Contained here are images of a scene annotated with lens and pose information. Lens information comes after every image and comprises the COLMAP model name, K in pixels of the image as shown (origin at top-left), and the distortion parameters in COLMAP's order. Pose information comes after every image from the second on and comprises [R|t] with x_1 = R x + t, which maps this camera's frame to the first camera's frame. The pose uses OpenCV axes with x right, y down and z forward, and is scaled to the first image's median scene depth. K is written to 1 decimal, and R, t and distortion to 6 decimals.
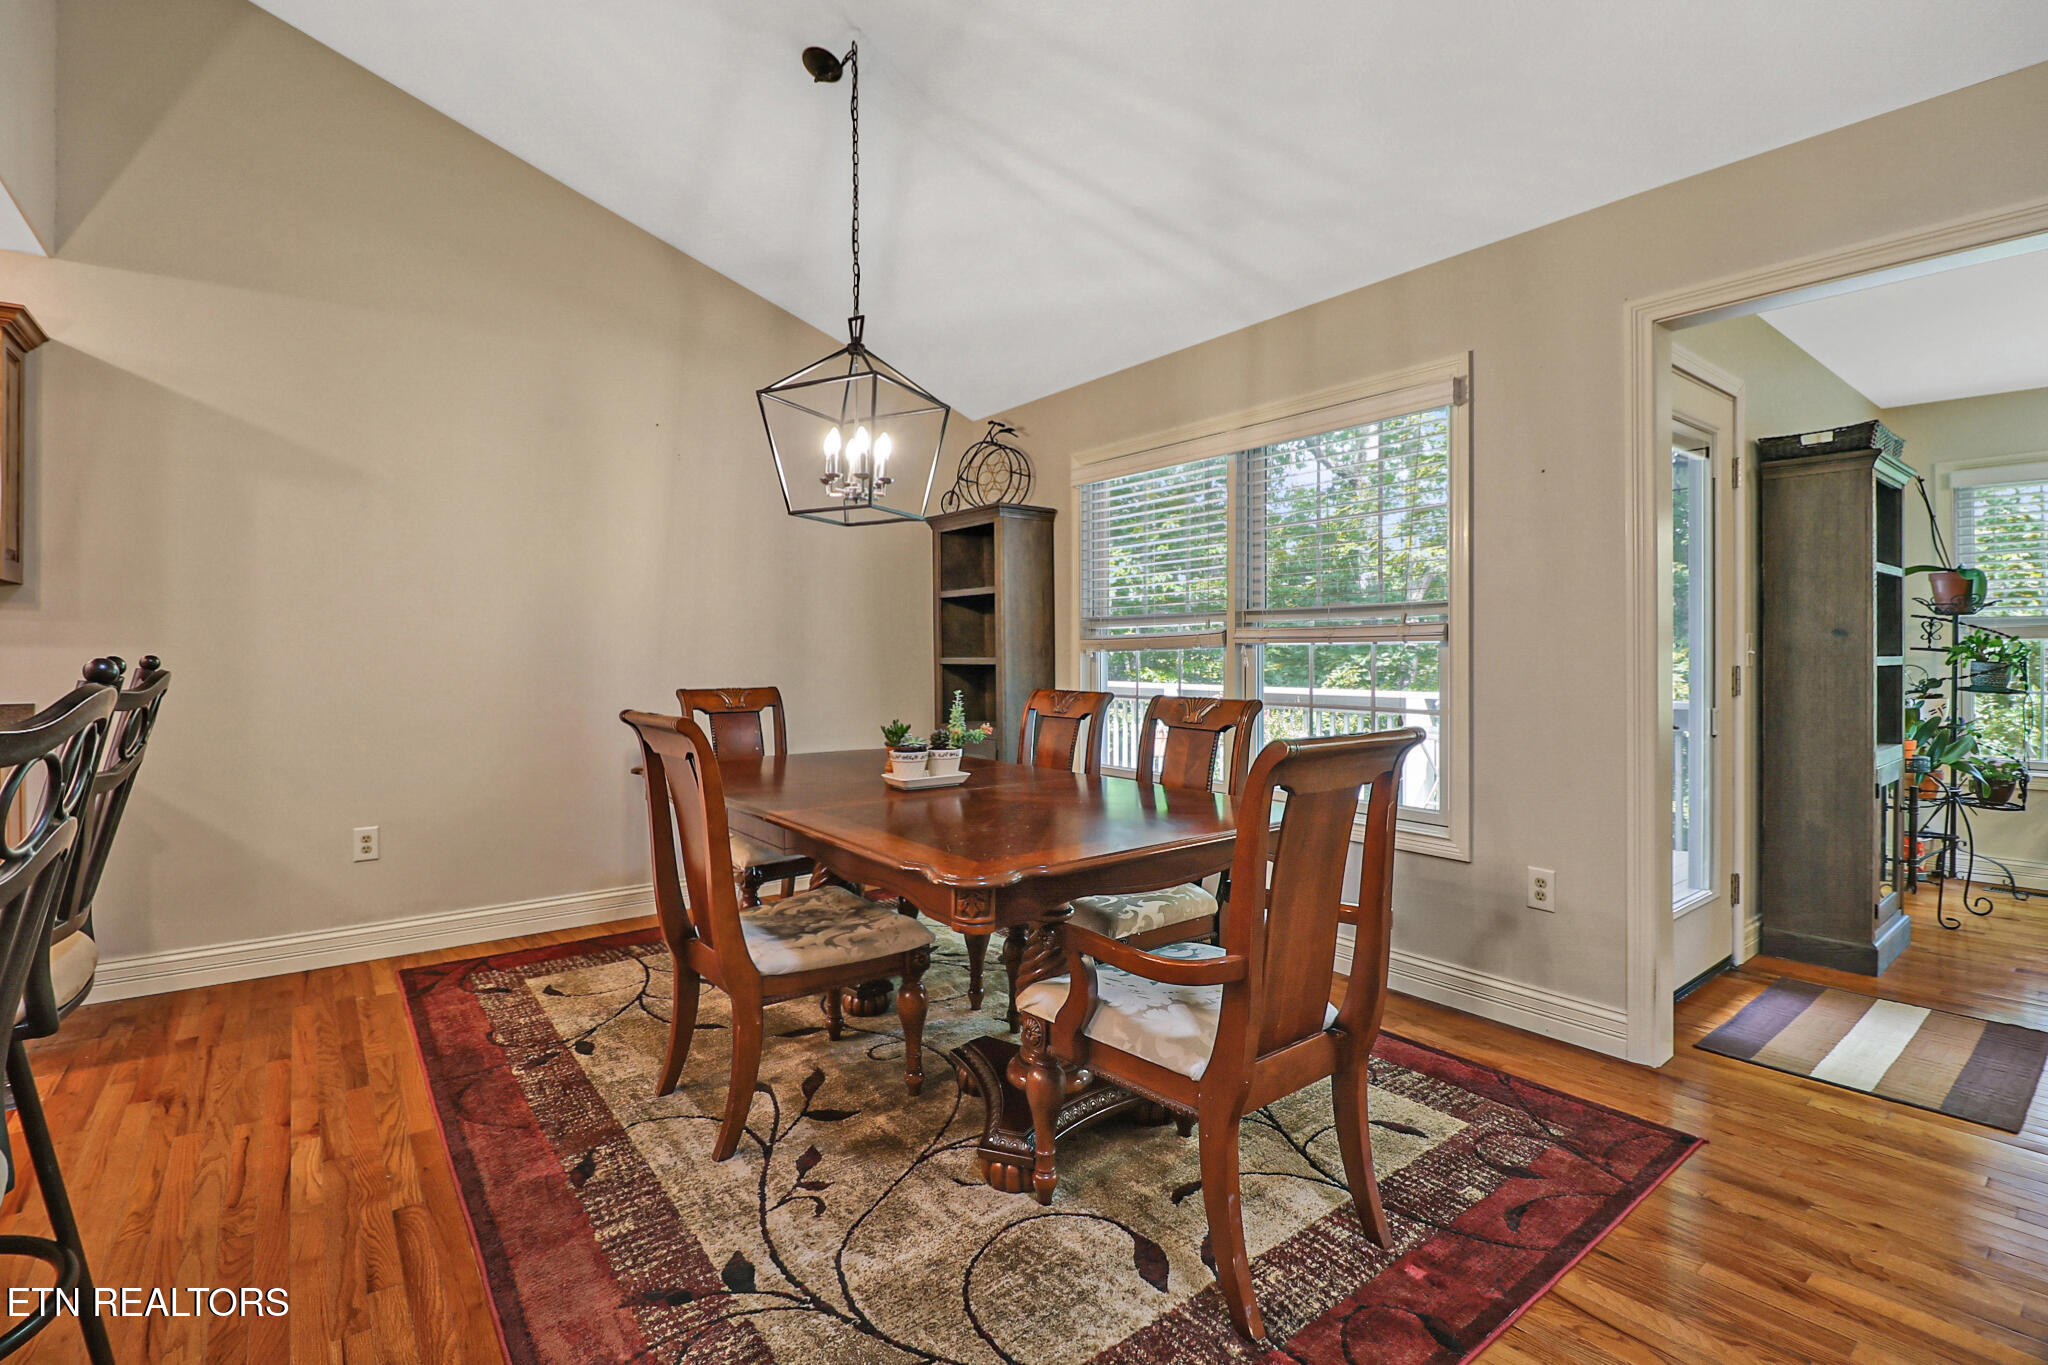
lens RADIAL K [[945.3, 0, 1015.6], [0, 945.3, 660.8], [0, 0, 1]] dist [0.000913, -0.019333]
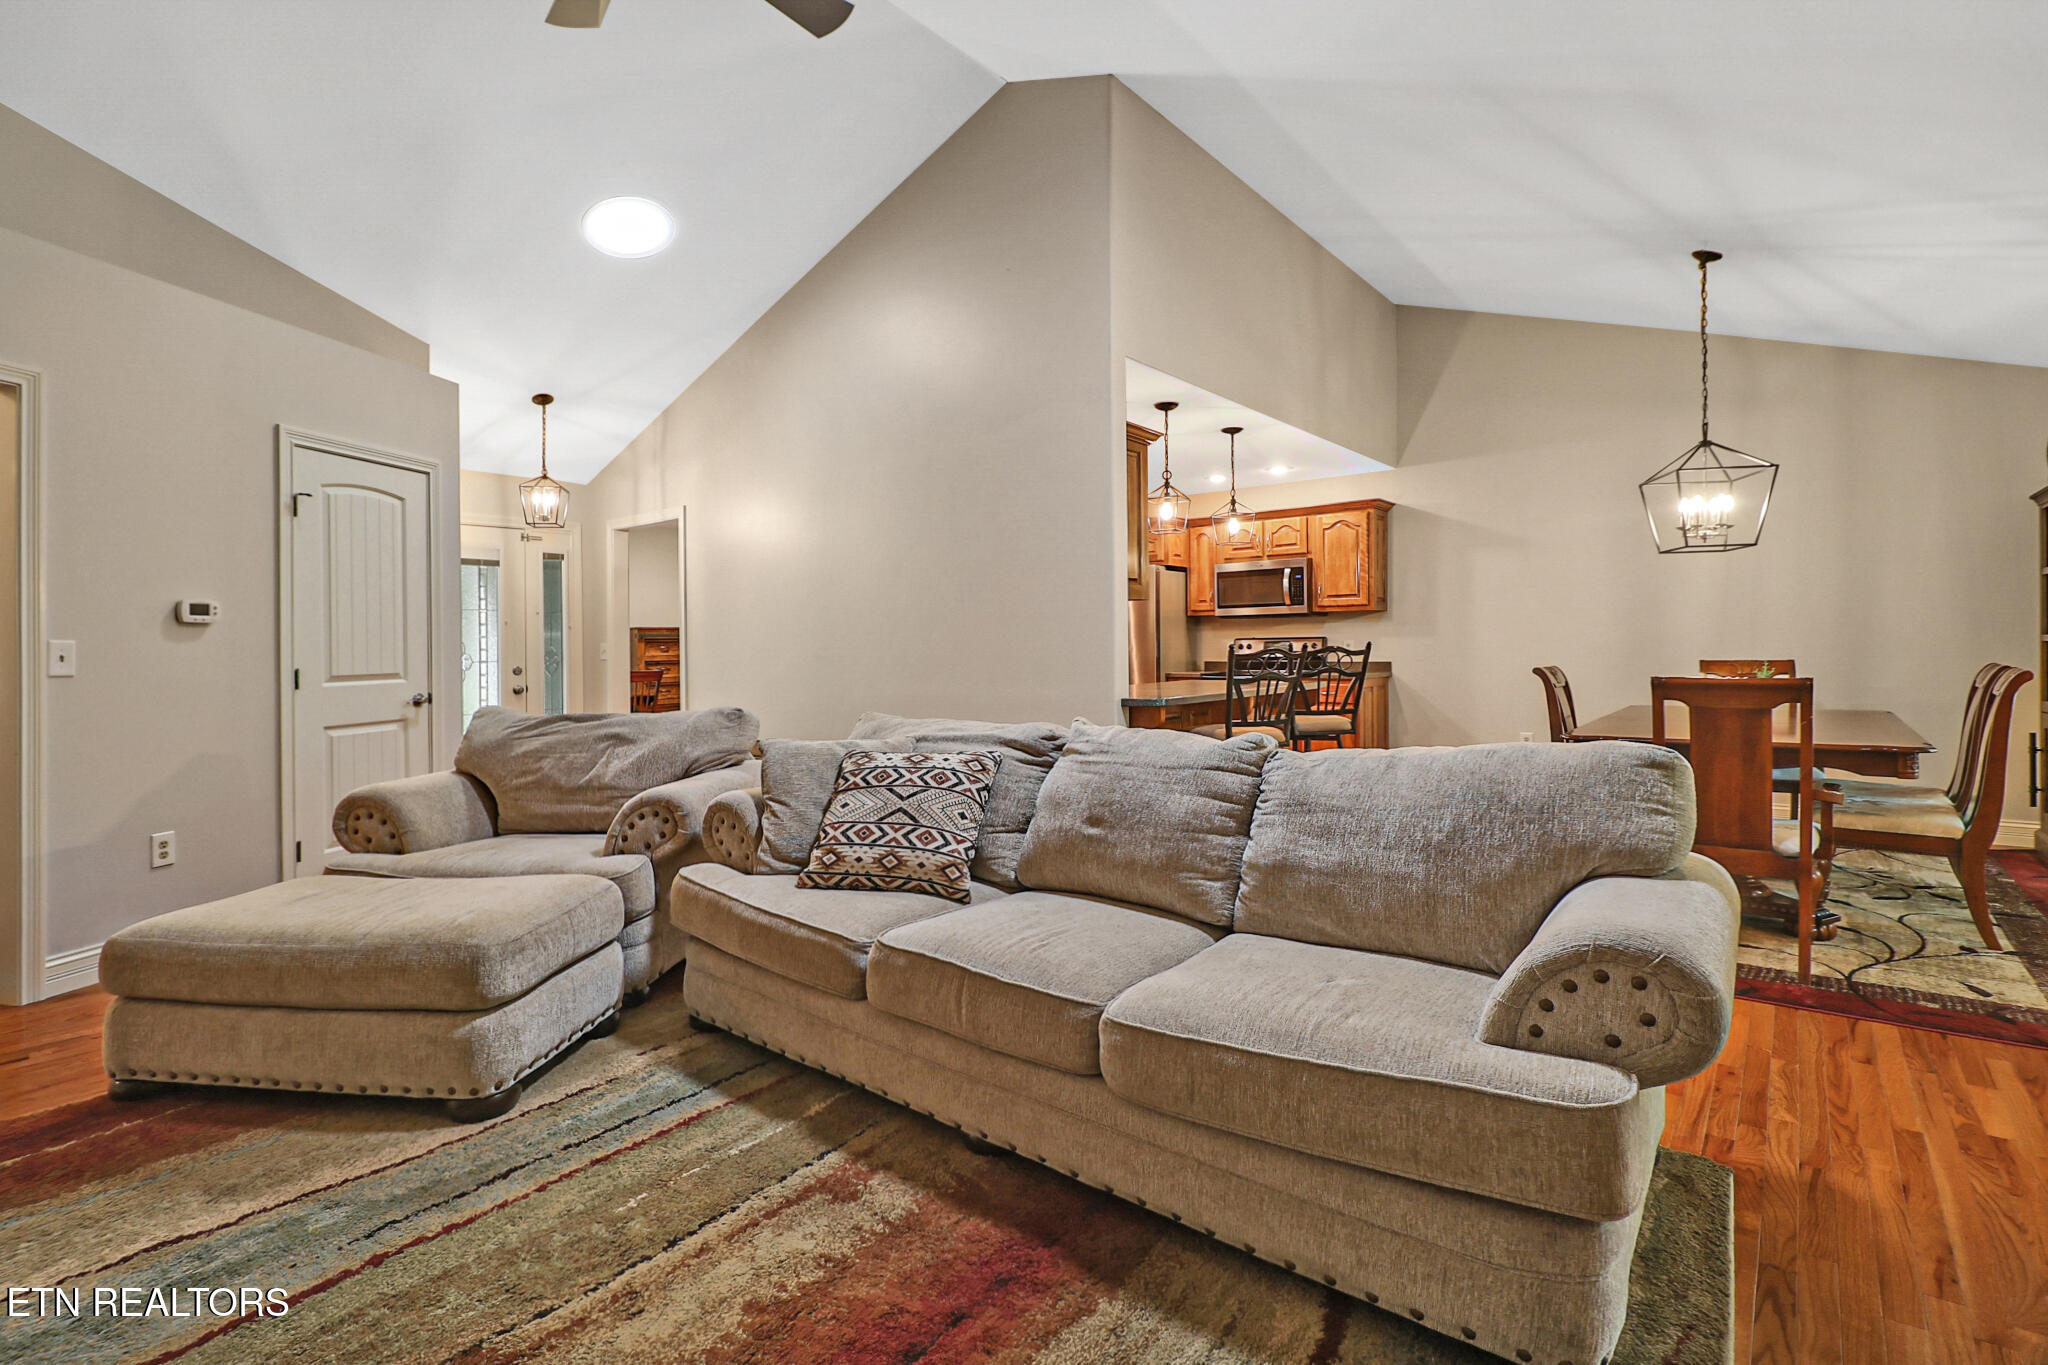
lens RADIAL K [[938.6, 0, 1010.7], [0, 938.6, 656.7], [0, 0, 1]] dist [0.001770, -0.012975]
pose [[0.205580, 0.009272, -0.978596, 0.757674], [0.002642, 0.999946, 0.010029, 0.006445], [0.978637, -0.004647, 0.205544, -0.311852]]
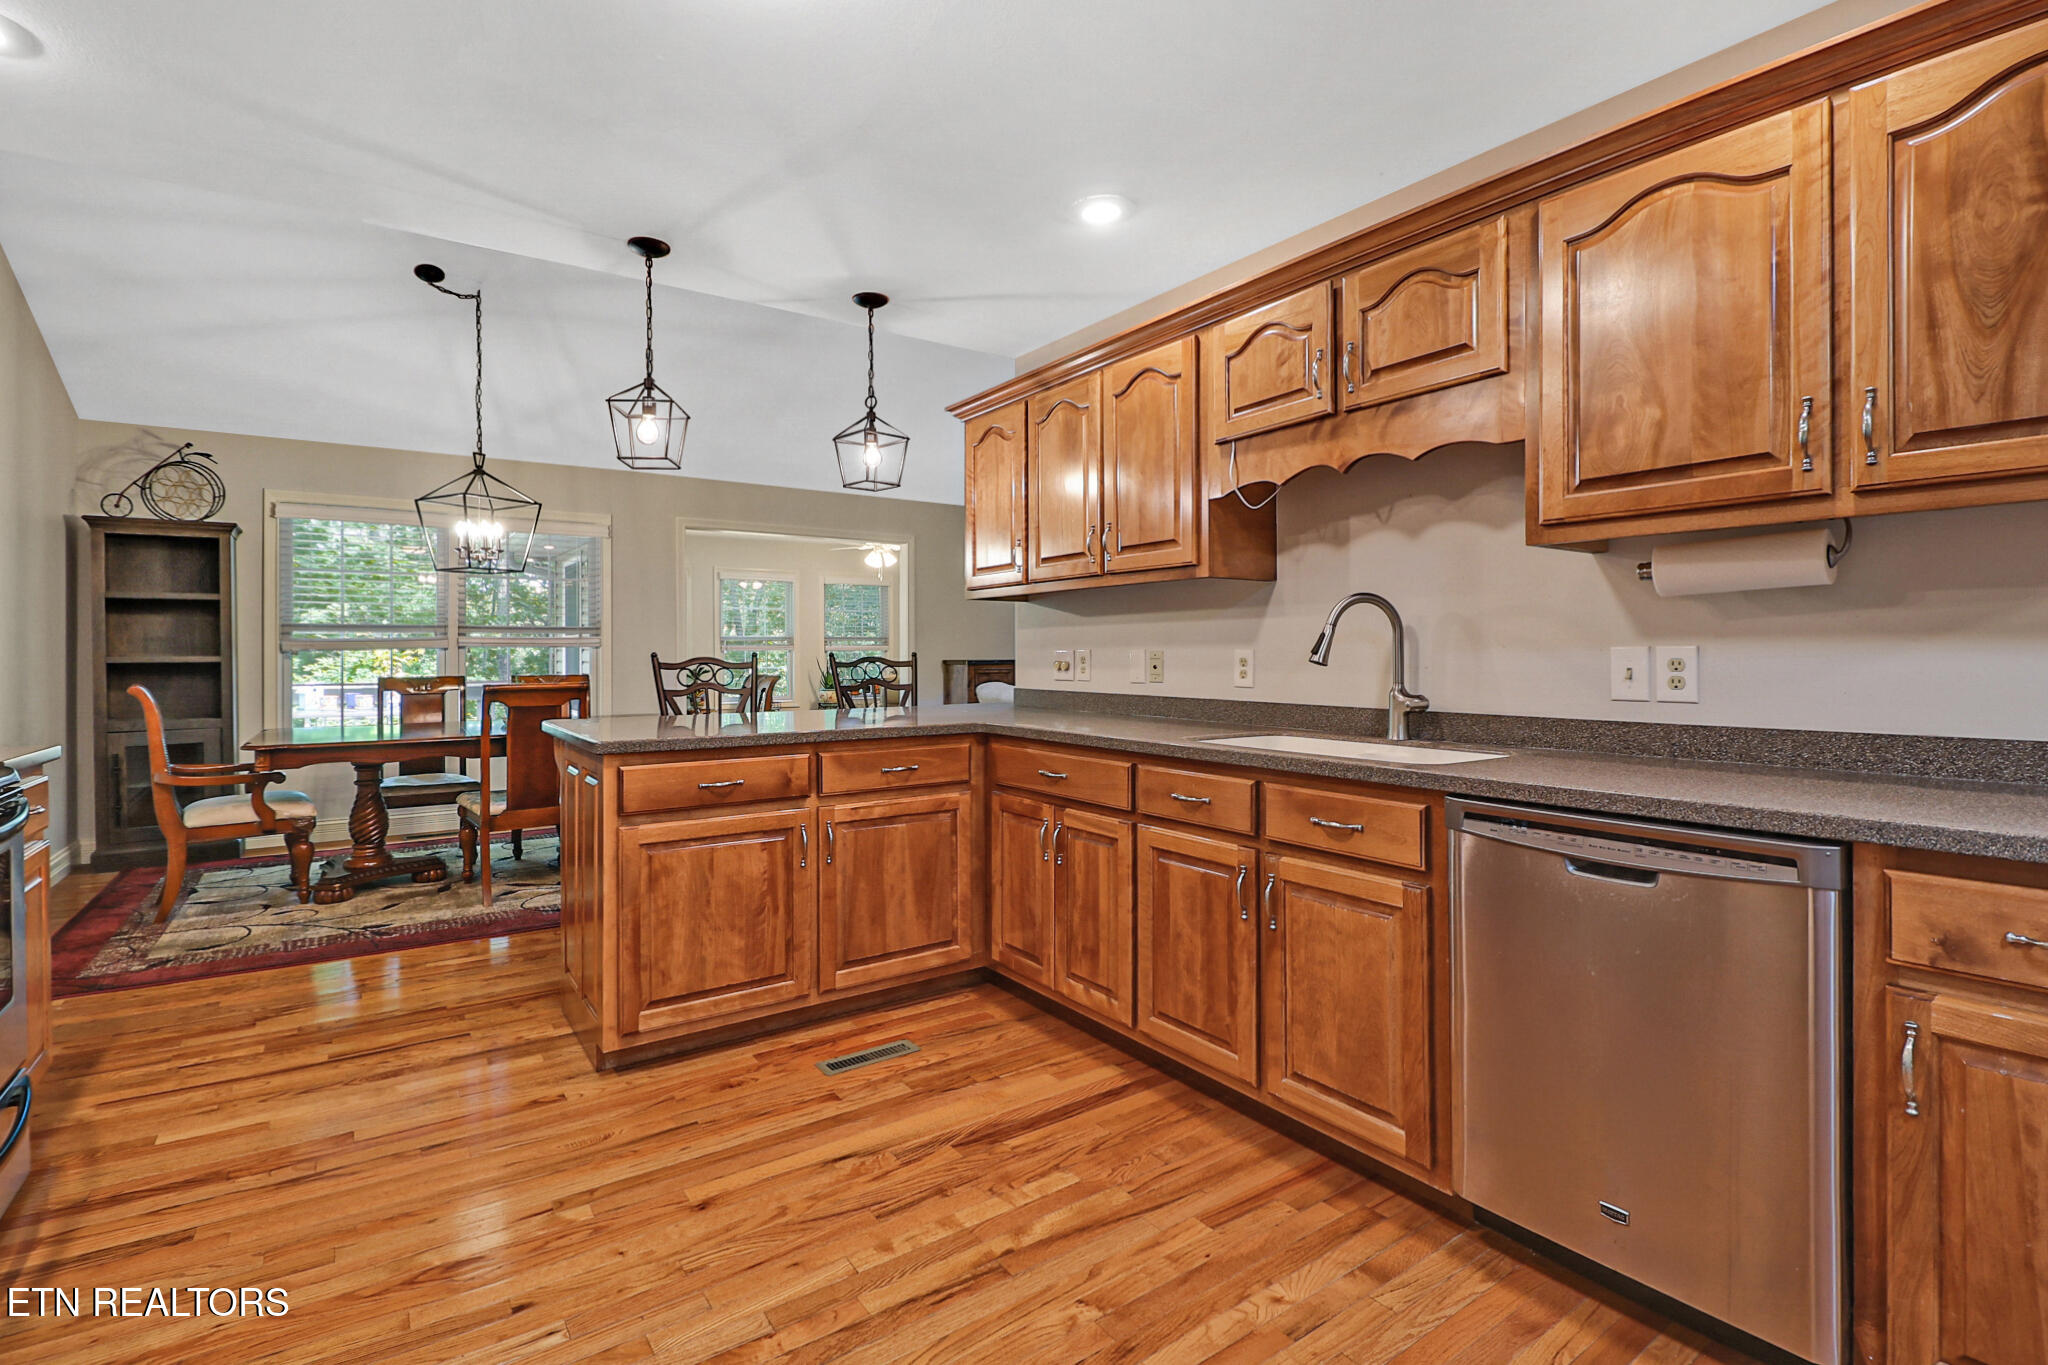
lens RADIAL K [[938.6, 0, 1010.7], [0, 938.6, 656.7], [0, 0, 1]] dist [0.001770, -0.012975]
pose [[0.052057, -0.001756, 0.998643, -1.207100], [0.009776, 0.999951, 0.001249, 0.006208], [-0.998596, 0.009698, 0.052071, -0.020455]]
